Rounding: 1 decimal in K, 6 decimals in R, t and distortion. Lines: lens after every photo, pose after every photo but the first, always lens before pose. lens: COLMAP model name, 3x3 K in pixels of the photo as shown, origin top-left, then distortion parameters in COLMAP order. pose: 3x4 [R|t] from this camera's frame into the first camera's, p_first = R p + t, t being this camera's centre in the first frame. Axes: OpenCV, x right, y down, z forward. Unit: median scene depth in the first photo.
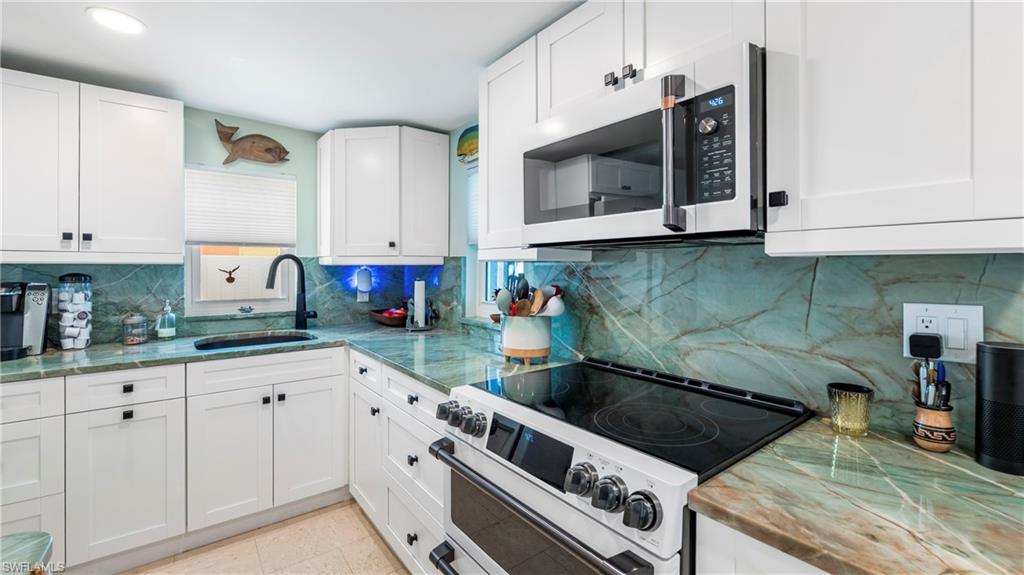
lens RADIAL K [[422.6, 0, 509.9], [0, 422.6, 274.6], [0, 0, 1]] dist [-0.006064, -0.000426]
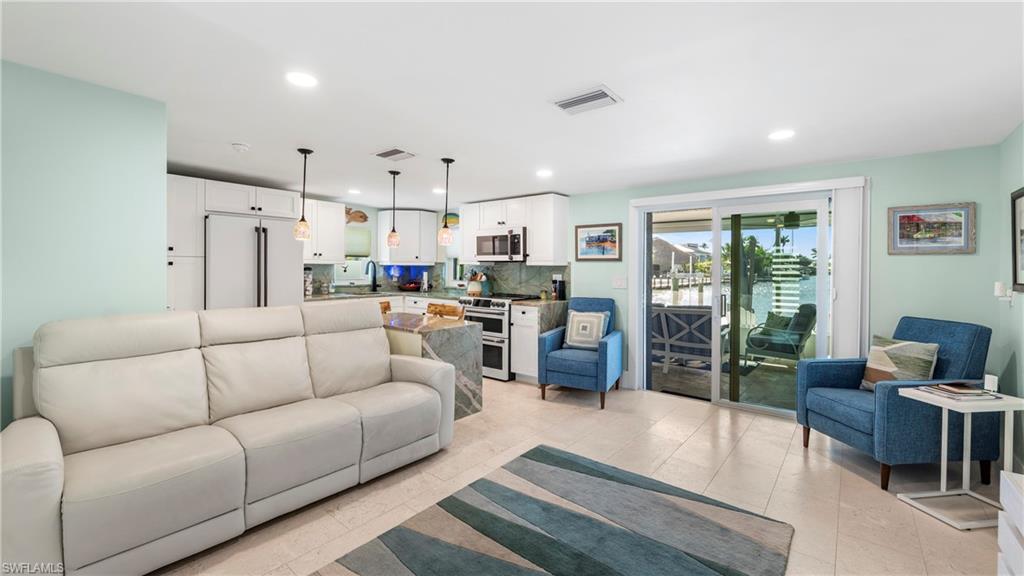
lens RADIAL K [[422.6, 0, 507.6], [0, 422.6, 262.0], [0, 0, 1]] dist [-0.006064, -0.000426]
pose [[0.975373, 0.012564, 0.220205, -0.420752], [-0.006368, 0.999564, -0.028825, 0.037022], [-0.220471, 0.026712, 0.975028, -2.168086]]
